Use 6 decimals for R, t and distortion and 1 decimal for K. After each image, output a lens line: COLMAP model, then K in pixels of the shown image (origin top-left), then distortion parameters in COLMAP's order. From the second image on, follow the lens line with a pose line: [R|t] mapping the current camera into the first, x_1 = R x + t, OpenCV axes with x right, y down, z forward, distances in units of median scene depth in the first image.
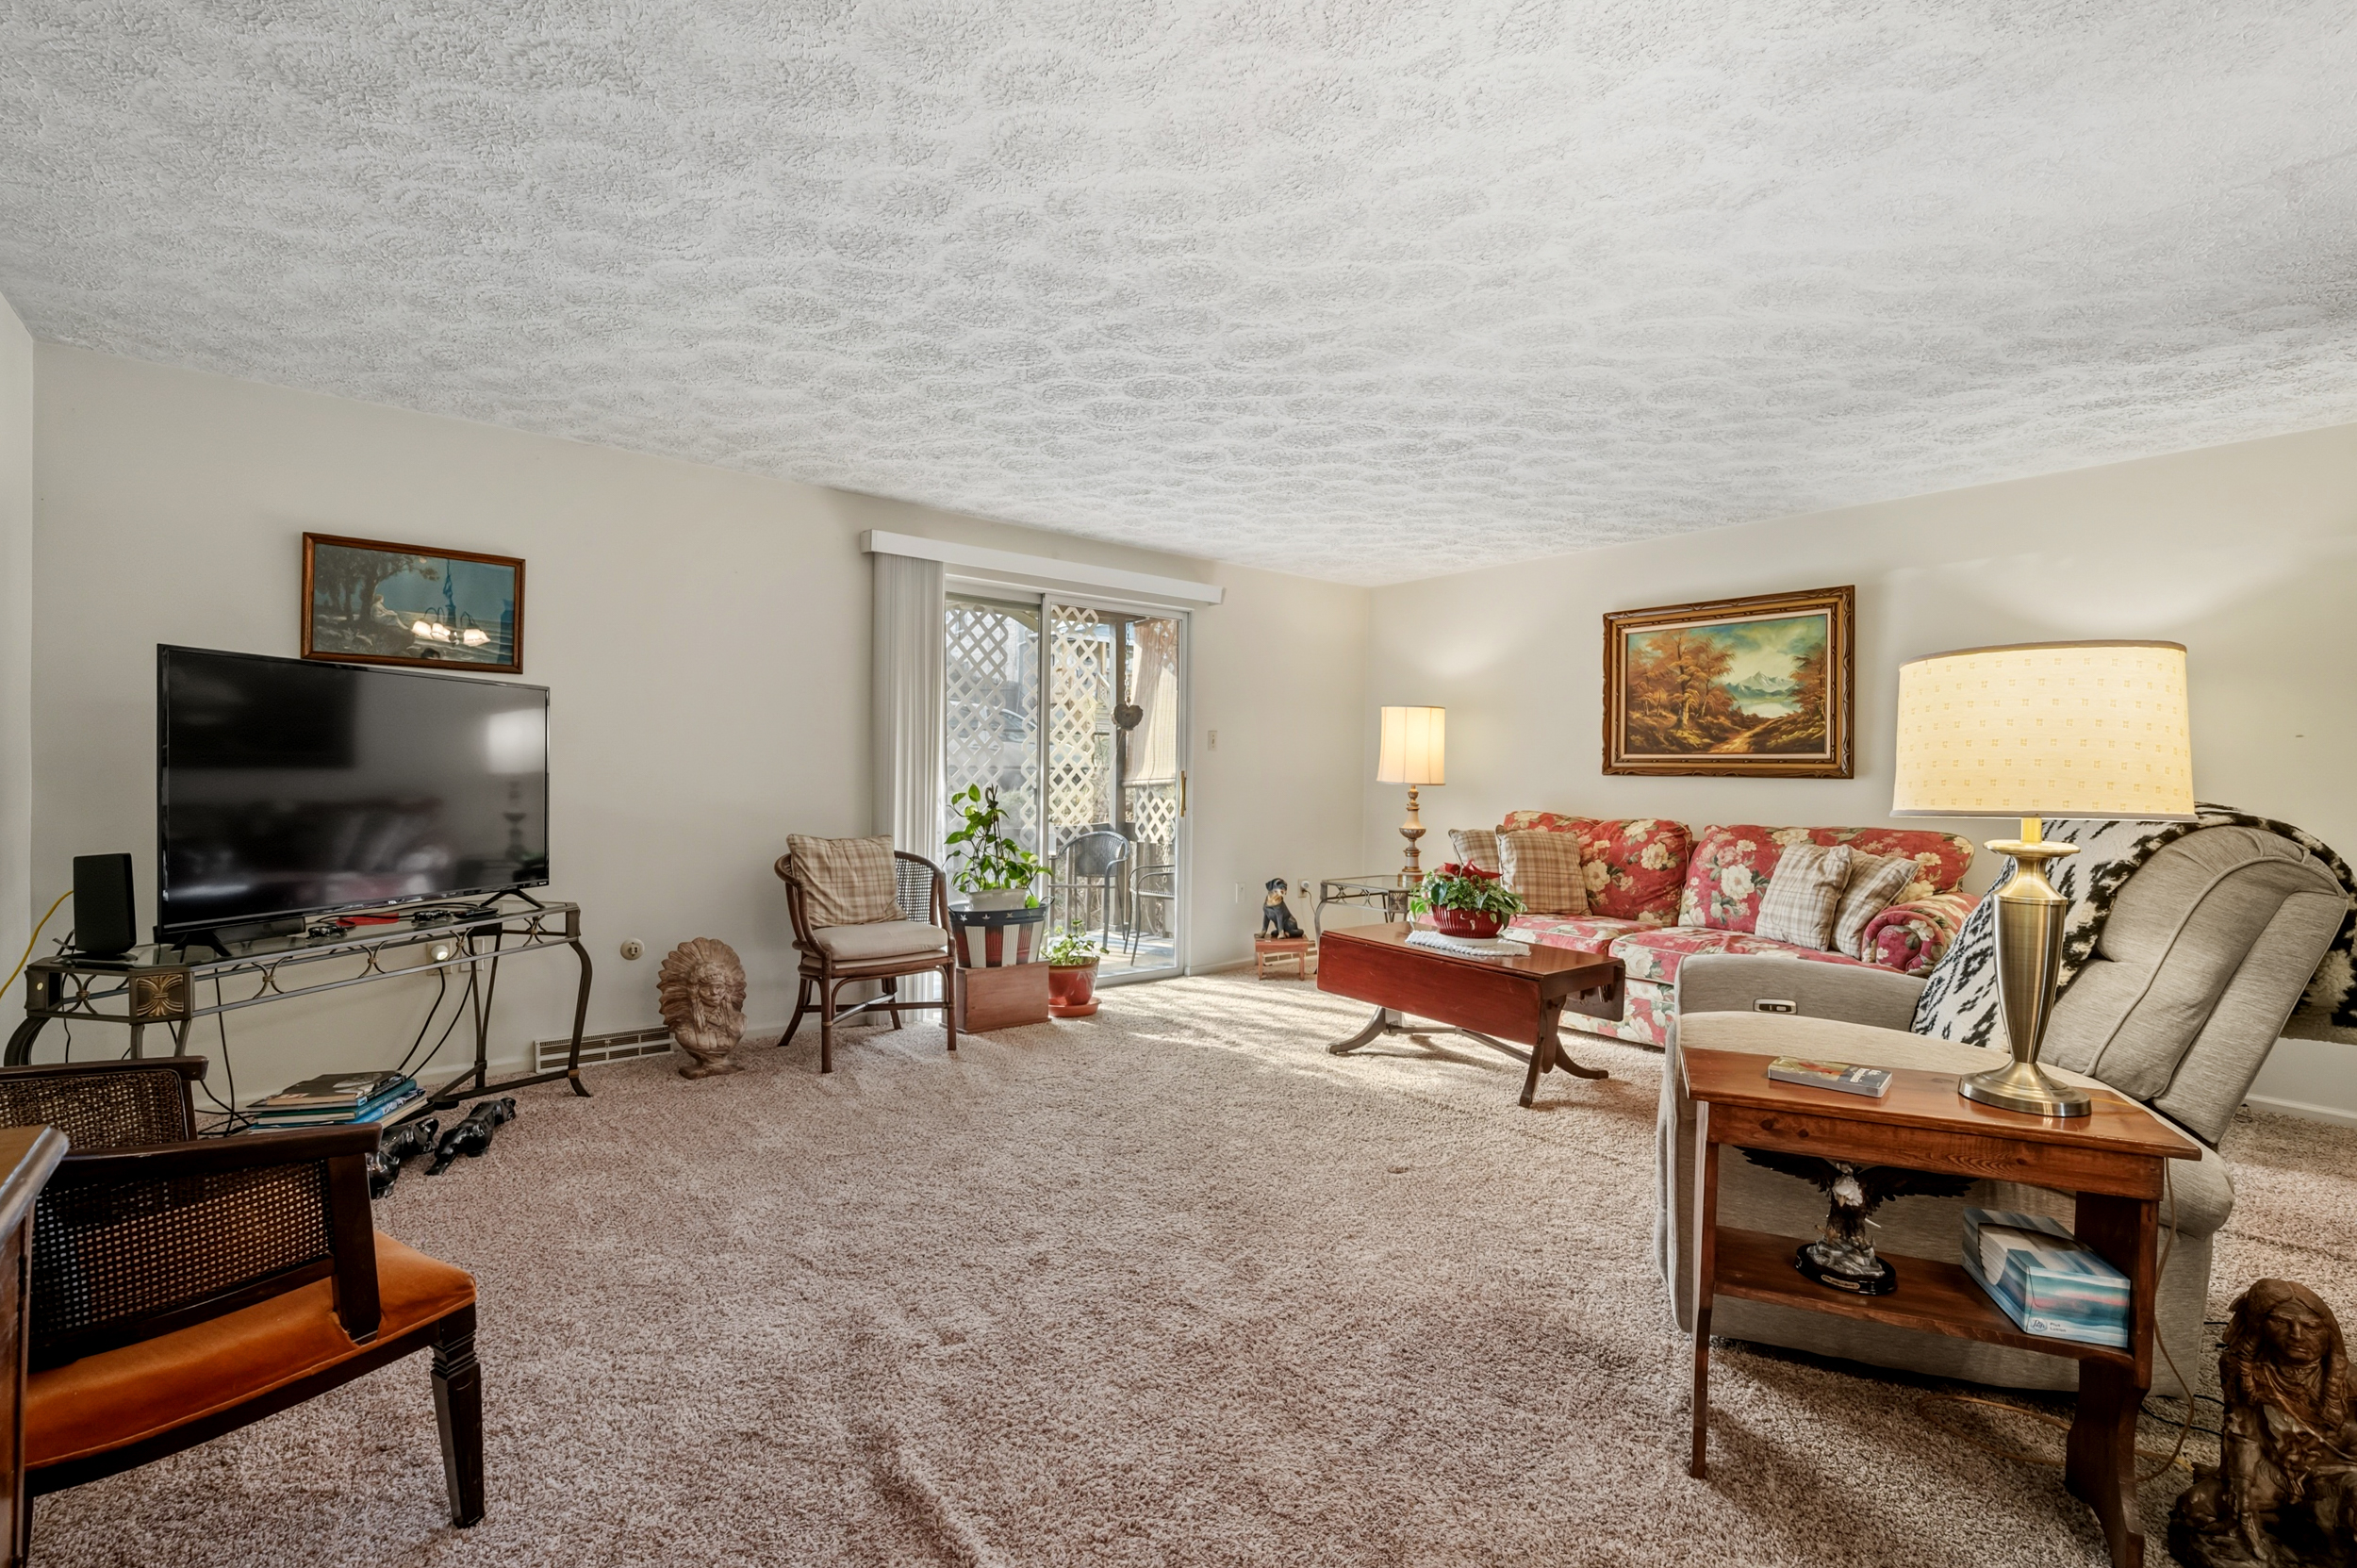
lens RADIAL K [[1047.2, 0, 1182.0], [0, 1047.2, 785.2], [0, 0, 1]] dist [-0.001287, 0.000226]
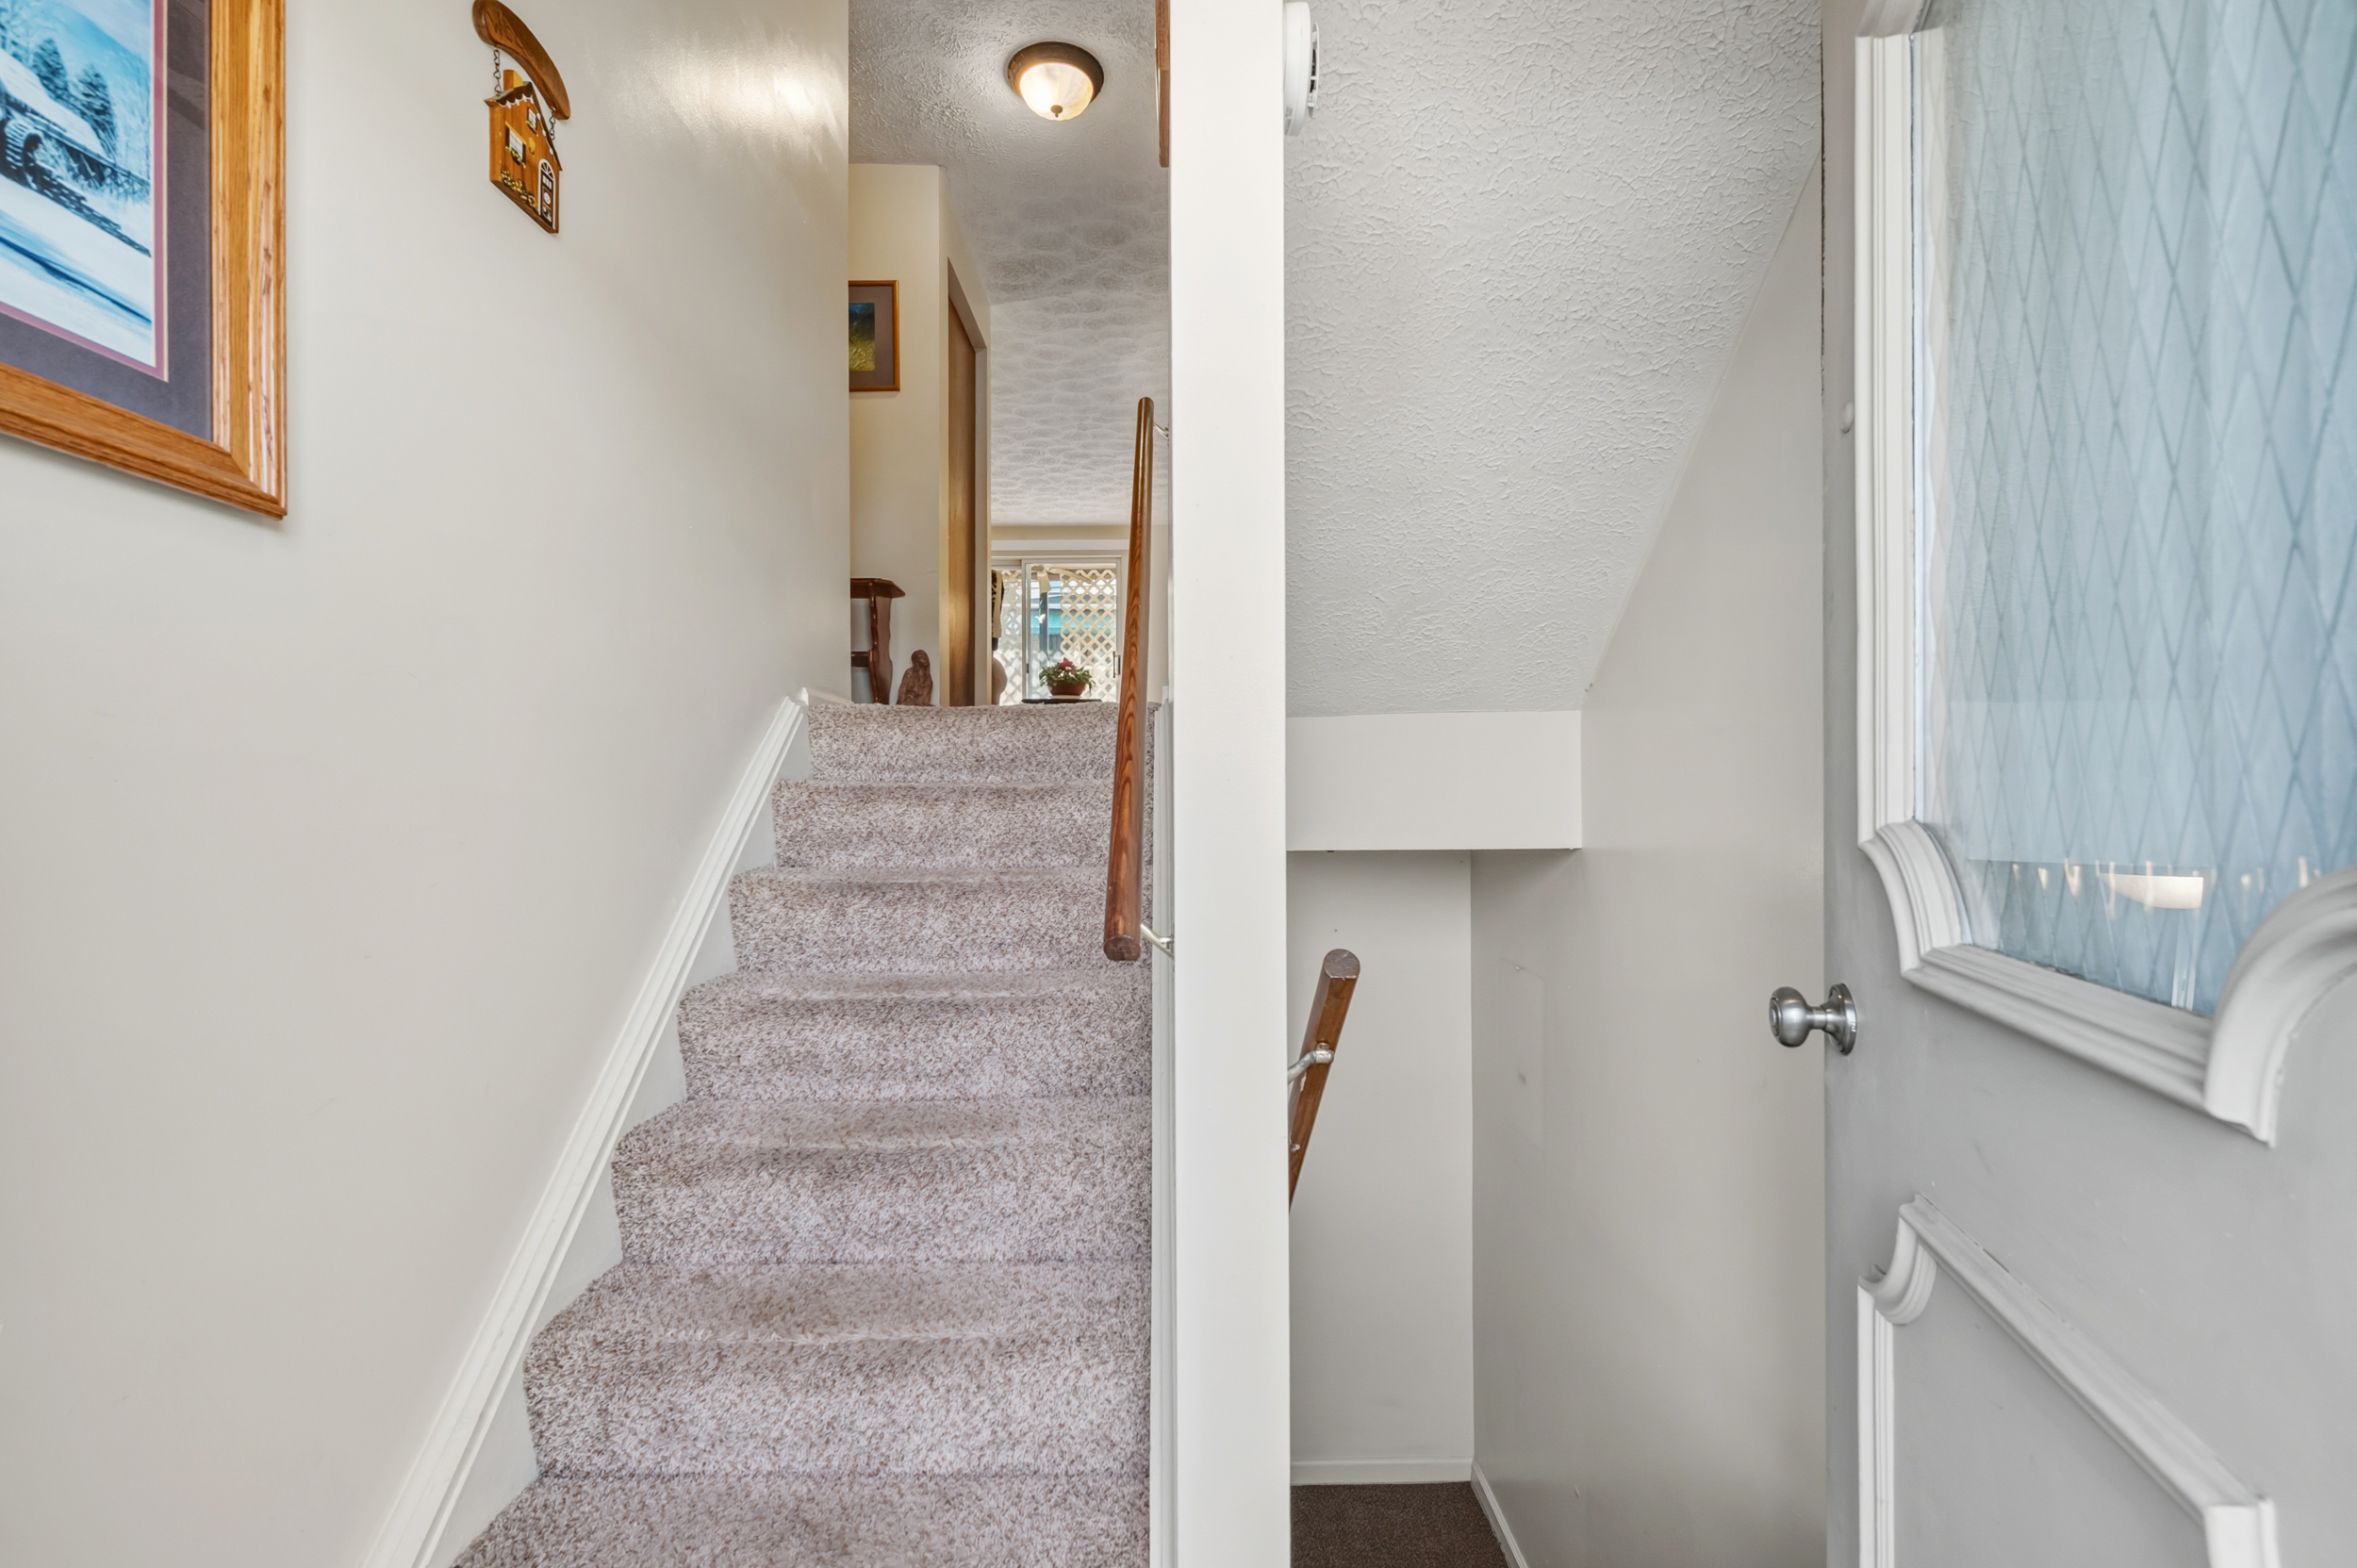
lens RADIAL K [[1047.2, 0, 1182.0], [0, 1047.2, 785.2], [0, 0, 1]] dist [-0.001287, 0.000226]
pose [[0.783814, -0.020506, -0.620656, 1.401983], [0.009798, 0.999739, -0.020657, 0.296498], [0.620918, 0.010110, 0.783810, -0.324423]]
